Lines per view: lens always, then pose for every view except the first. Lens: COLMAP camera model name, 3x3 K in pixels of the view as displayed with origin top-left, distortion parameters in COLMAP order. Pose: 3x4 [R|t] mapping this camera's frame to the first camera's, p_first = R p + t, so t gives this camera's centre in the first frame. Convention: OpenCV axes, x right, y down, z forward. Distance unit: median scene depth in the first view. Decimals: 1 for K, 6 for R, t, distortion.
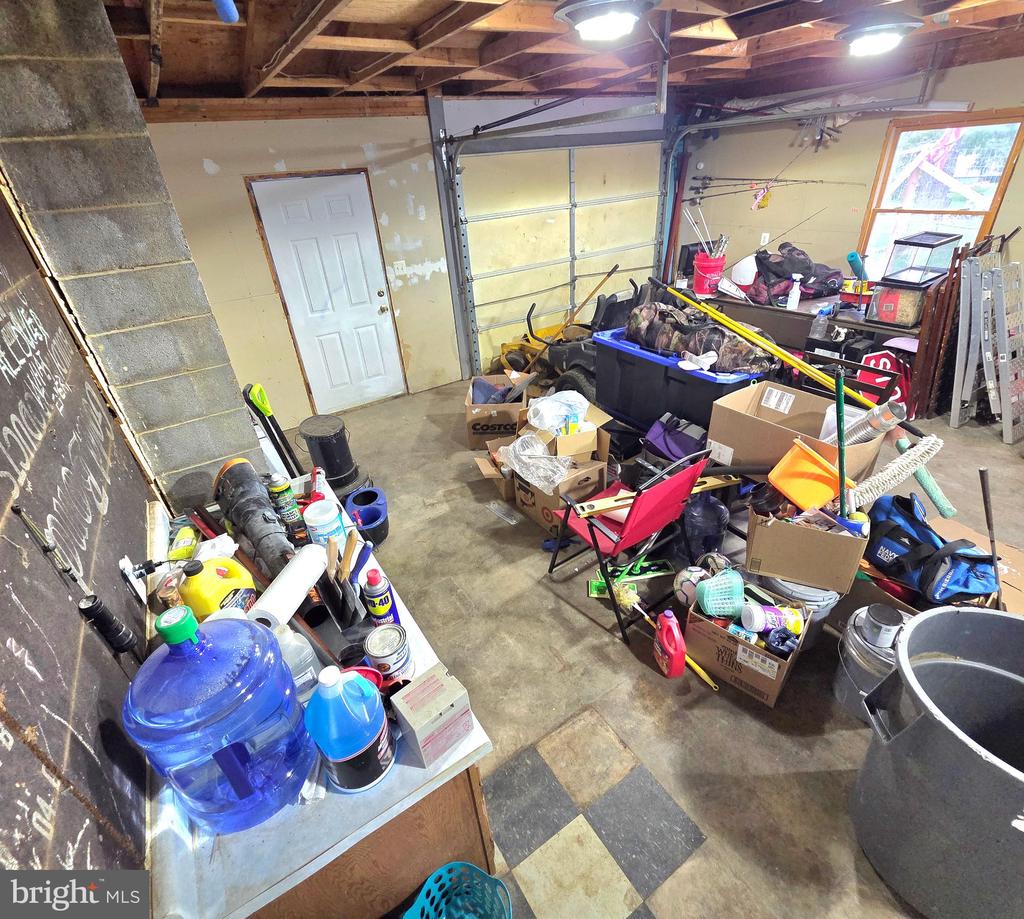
lens RADIAL K [[497.3, 0, 509.0], [0, 497.3, 458.2], [0, 0, 1]] dist [0.009404, -0.005137]
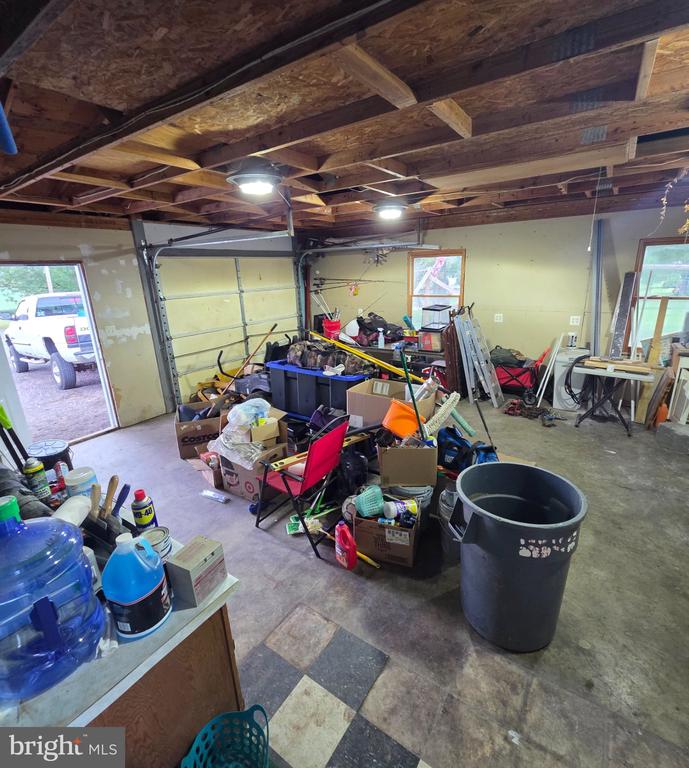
lens RADIAL K [[373.0, 0, 344.5], [0, 373.0, 384.0], [0, 0, 1]] dist [0.009404, -0.005137]
pose [[0.924520, -0.072936, 0.374089, -0.045771], [0.164694, 0.961602, -0.219540, 0.110341], [-0.343712, 0.264579, 0.901033, -0.095759]]
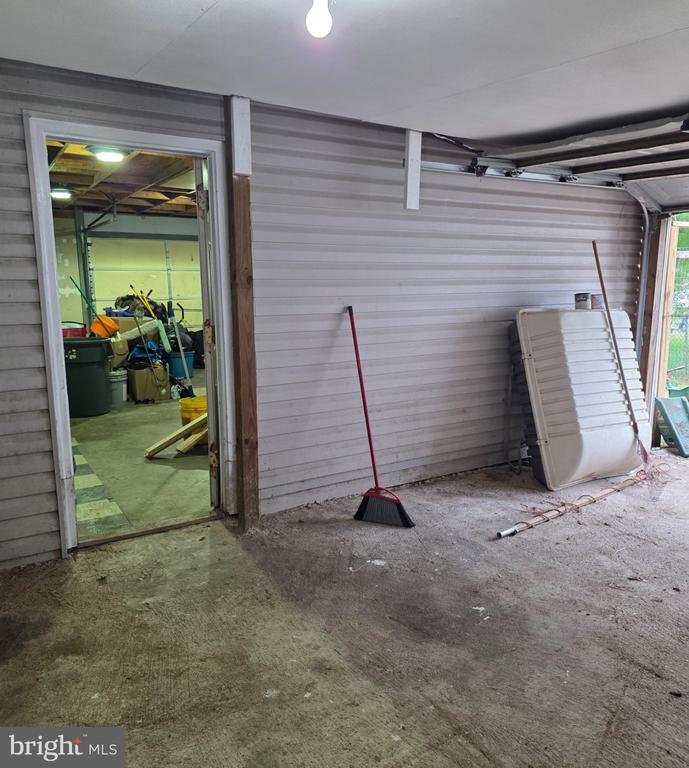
lens RADIAL K [[611.2, 0, 340.7], [0, 611.2, 384.3], [0, 0, 1]] dist [0.105369, -0.102049]
pose [[0.996908, 0.075583, -0.021487, 1.445577], [-0.078359, 0.935848, -0.343583, 1.014190], [-0.005861, 0.344204, 0.938877, -1.608864]]
